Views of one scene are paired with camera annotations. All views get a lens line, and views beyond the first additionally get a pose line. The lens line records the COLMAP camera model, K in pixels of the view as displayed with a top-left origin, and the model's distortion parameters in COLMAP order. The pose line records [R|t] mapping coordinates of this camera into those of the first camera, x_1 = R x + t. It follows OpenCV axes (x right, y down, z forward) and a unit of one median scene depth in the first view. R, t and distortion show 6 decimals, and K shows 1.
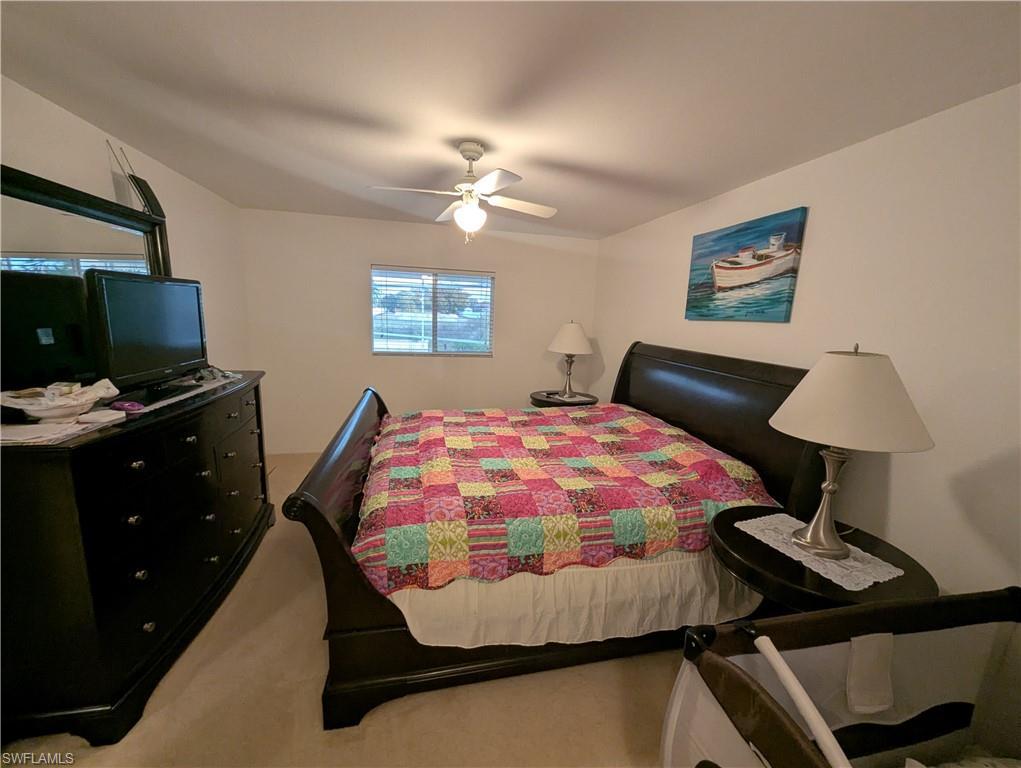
lens RADIAL K [[420.5, 0, 516.1], [0, 420.5, 387.9], [0, 0, 1]] dist [0.000726, -0.002346]
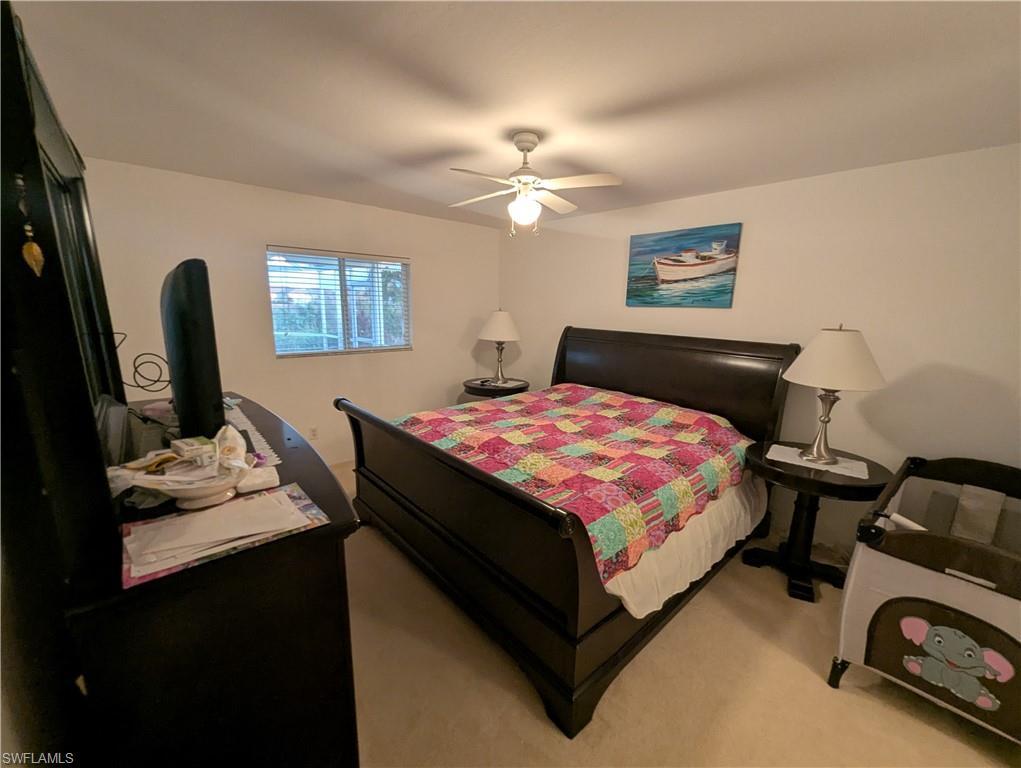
lens RADIAL K [[420.5, 0, 515.6], [0, 420.5, 388.2], [0, 0, 1]] dist [0.000726, -0.002346]
pose [[0.874403, -0.118204, 0.470582, -0.587113], [0.098708, 0.992926, 0.065997, -0.053267], [-0.475054, -0.011258, 0.879885, 0.125749]]
